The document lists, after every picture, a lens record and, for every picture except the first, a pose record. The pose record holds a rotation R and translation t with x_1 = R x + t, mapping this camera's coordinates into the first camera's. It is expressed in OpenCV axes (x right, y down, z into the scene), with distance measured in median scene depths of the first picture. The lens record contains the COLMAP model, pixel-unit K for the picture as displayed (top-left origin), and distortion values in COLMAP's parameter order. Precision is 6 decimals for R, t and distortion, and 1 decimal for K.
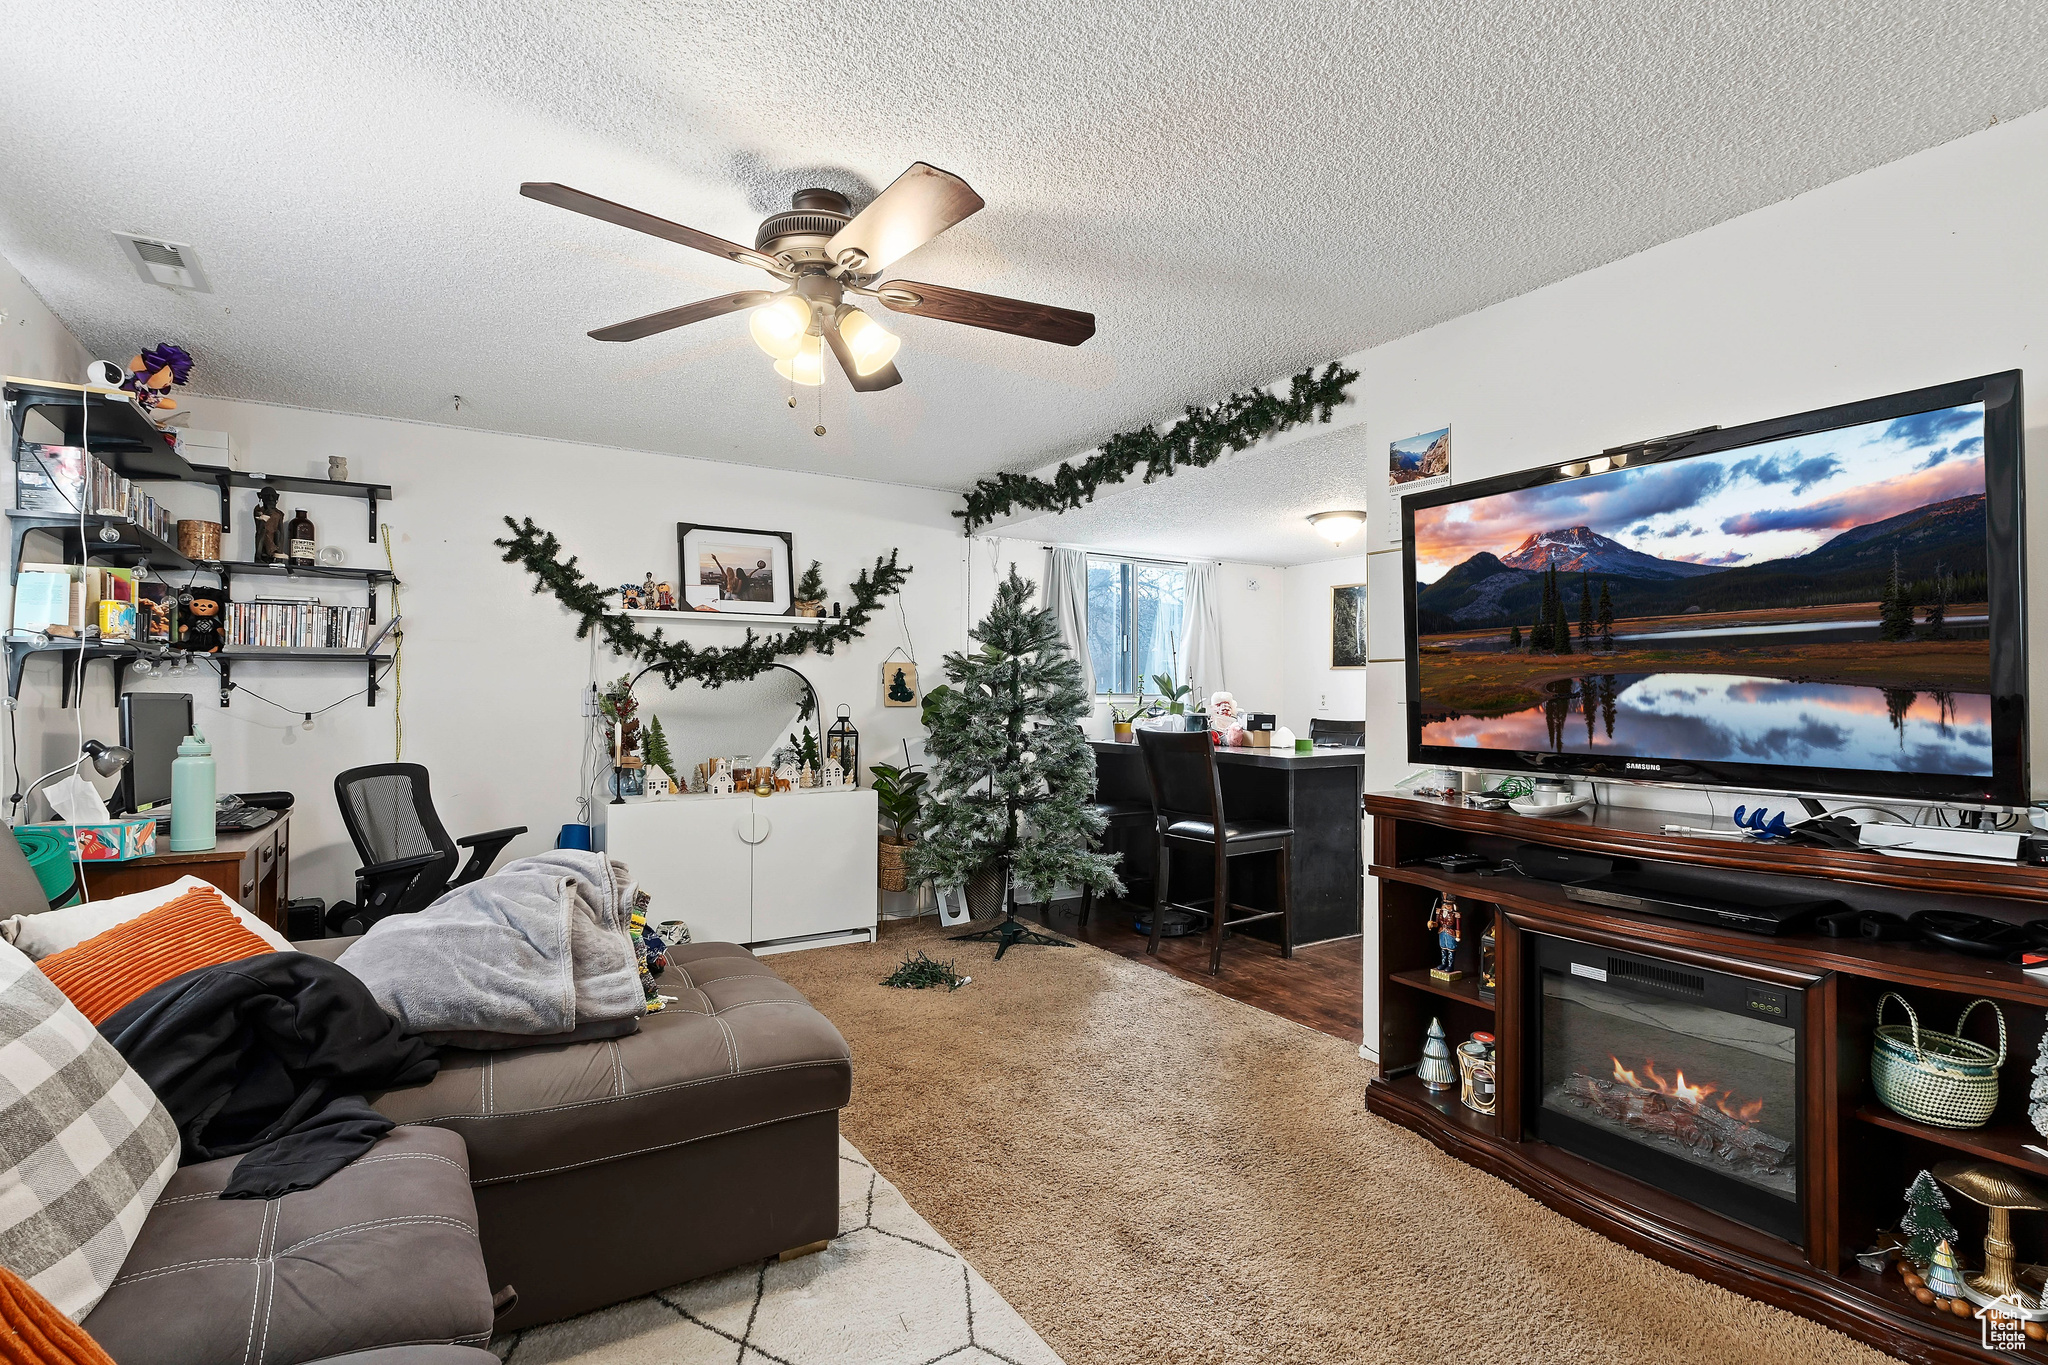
lens RADIAL K [[983.5, 0, 1006.1], [0, 983.5, 699.6], [0, 0, 1]] dist [0.006854, 0.000897]
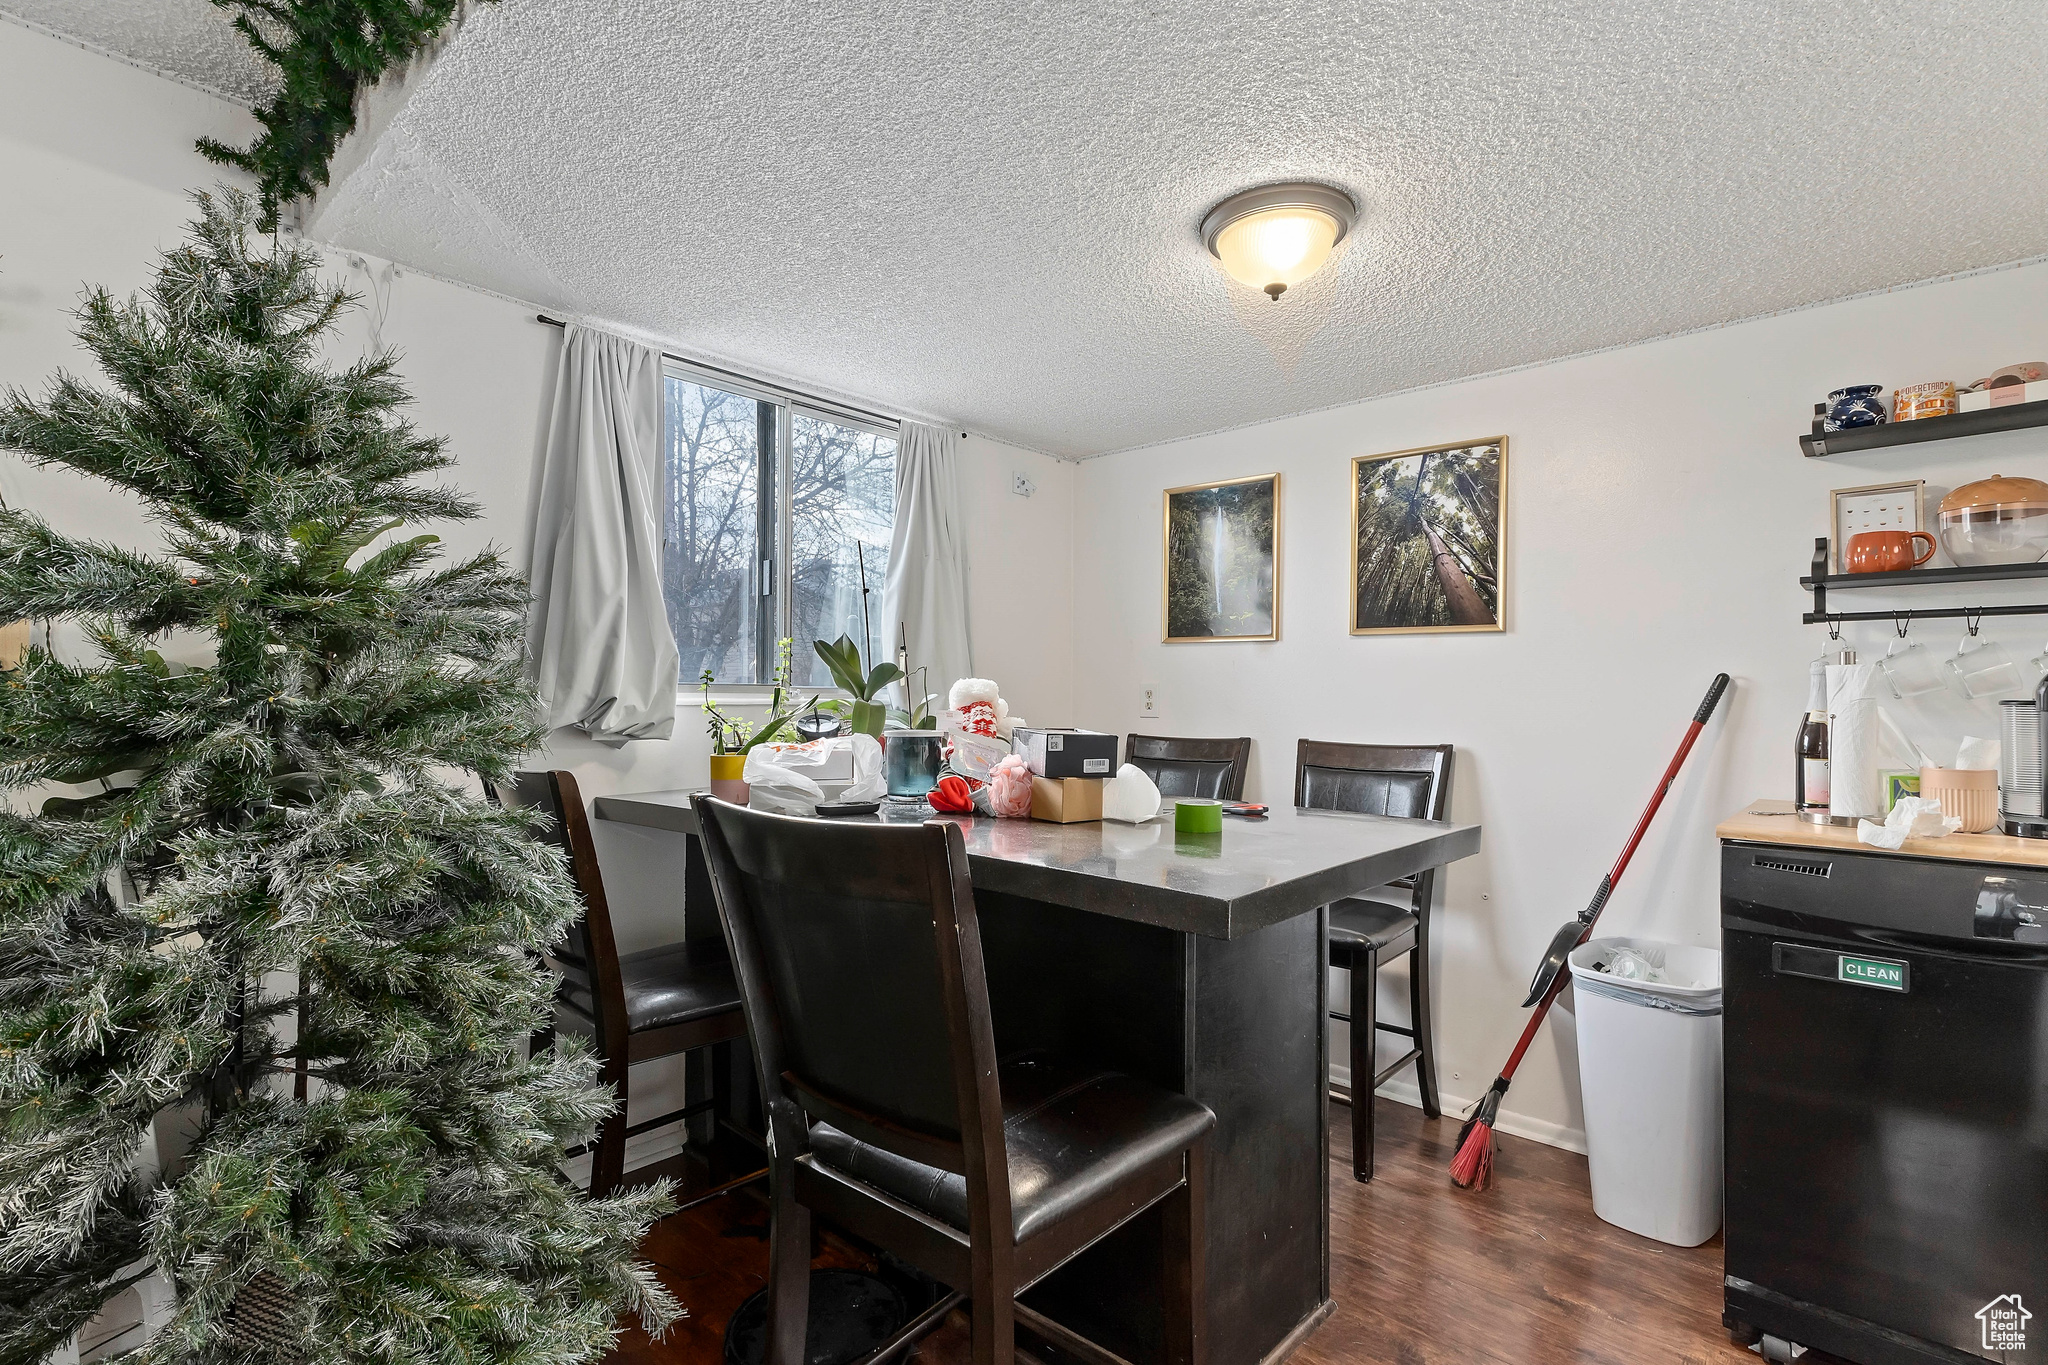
lens RADIAL K [[983.5, 0, 1006.1], [0, 983.5, 699.6], [0, 0, 1]] dist [0.006854, 0.000897]
pose [[0.963101, 0.000009, 0.269140, 0.143200], [0.001190, 0.999990, -0.004292, 0.003594], [-0.269138, 0.004454, 0.963091, 0.708356]]
